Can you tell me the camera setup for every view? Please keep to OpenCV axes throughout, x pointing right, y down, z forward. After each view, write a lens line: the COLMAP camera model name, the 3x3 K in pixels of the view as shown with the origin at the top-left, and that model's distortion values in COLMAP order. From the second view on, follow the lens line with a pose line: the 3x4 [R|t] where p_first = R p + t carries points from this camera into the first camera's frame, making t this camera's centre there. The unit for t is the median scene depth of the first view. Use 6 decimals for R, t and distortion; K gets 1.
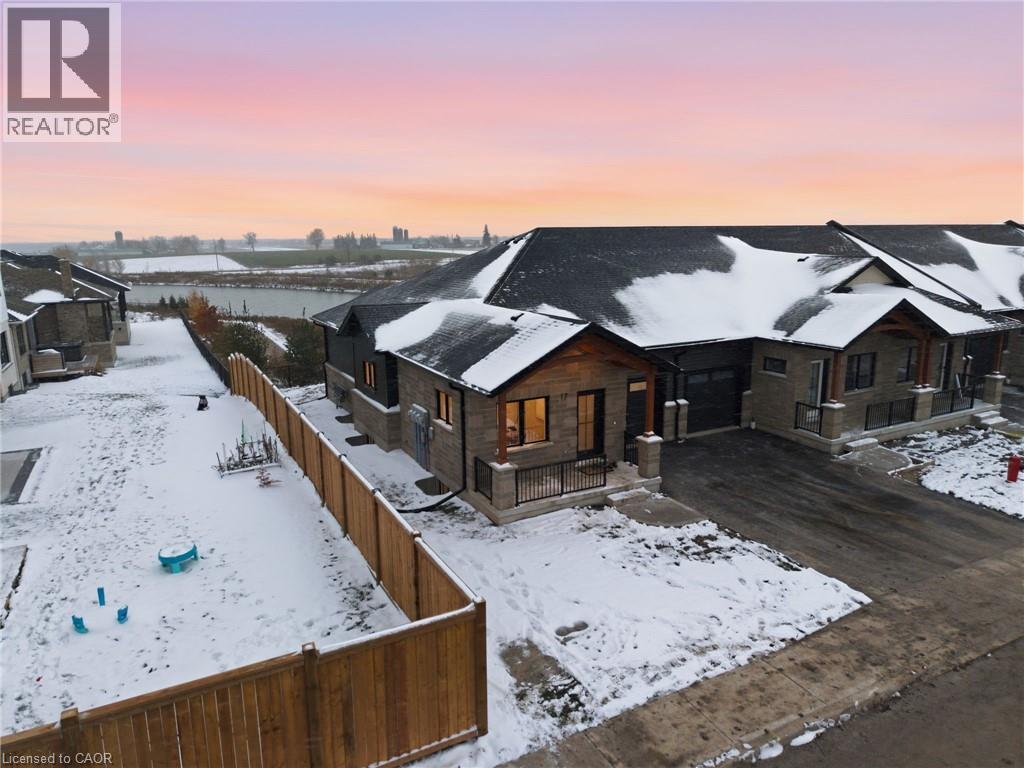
lens RADIAL K [[710.6, 0, 515.2], [0, 710.6, 382.8], [0, 0, 1]] dist [-0.010718, -0.002055]
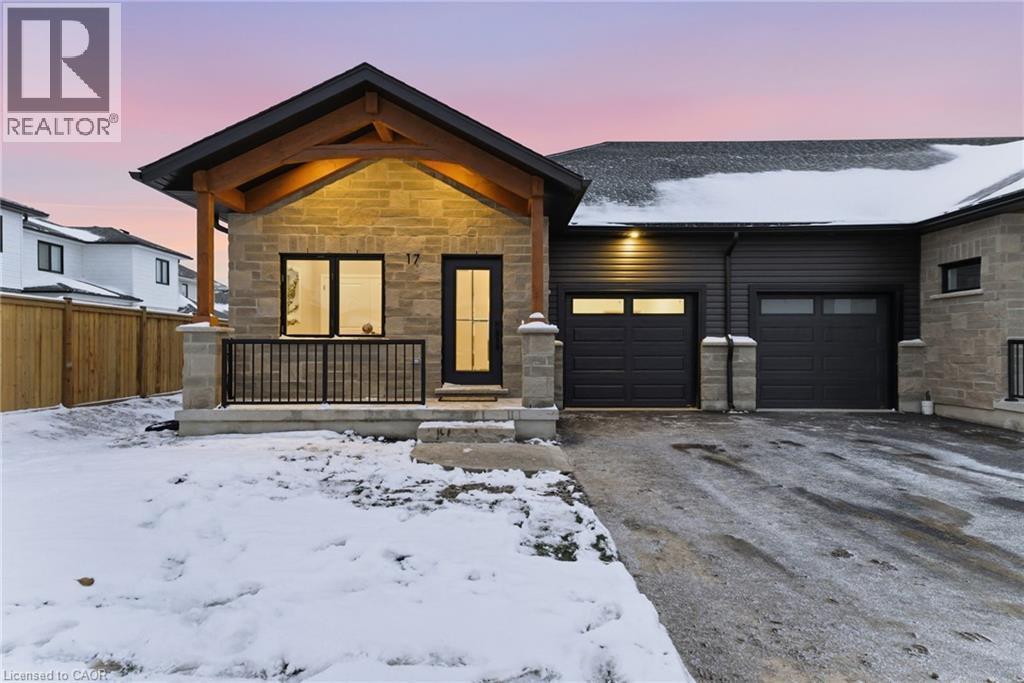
lens RADIAL K [[693.8, 0, 508.9], [0, 693.8, 340.3], [0, 0, 1]] dist [0.078062, 0.002023]
pose [[0.890963, 0.007457, -0.454015, 0.380788], [-0.105911, 0.975699, -0.191816, 0.177004], [0.441552, 0.218986, 0.870102, 0.544011]]
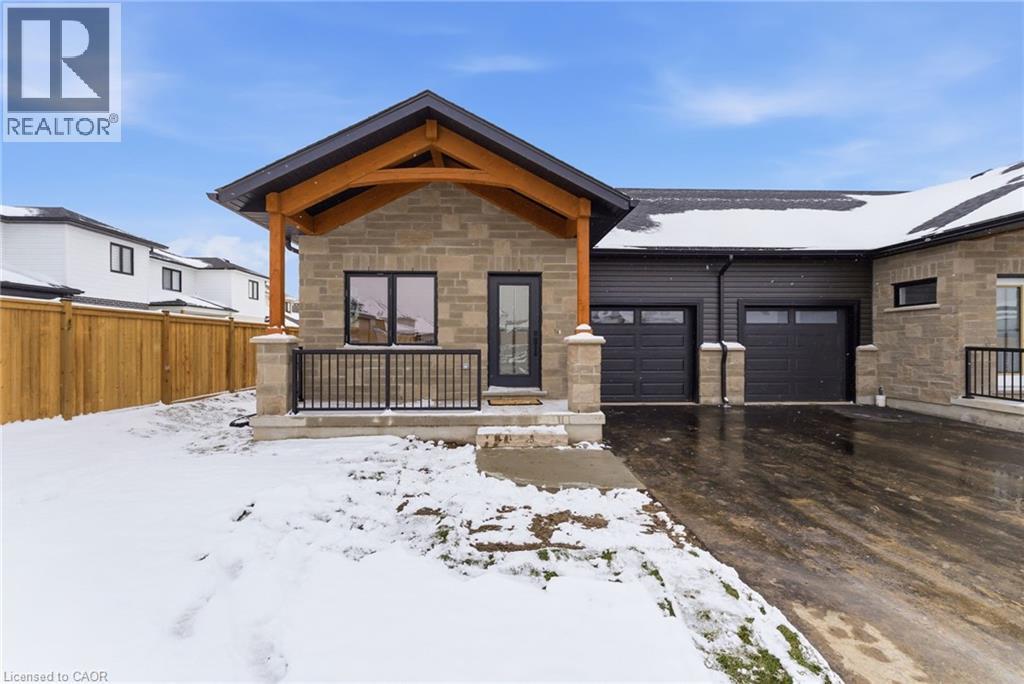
lens RADIAL K [[480.7, 0, 508.8], [0, 480.7, 341.4], [0, 0, 1]] dist [0.002945, 0.000835]
pose [[0.901757, 0.009782, -0.432132, 0.286560], [-0.100018, 0.977334, -0.186588, 0.149680], [0.420512, 0.211478, 0.882296, 0.626713]]
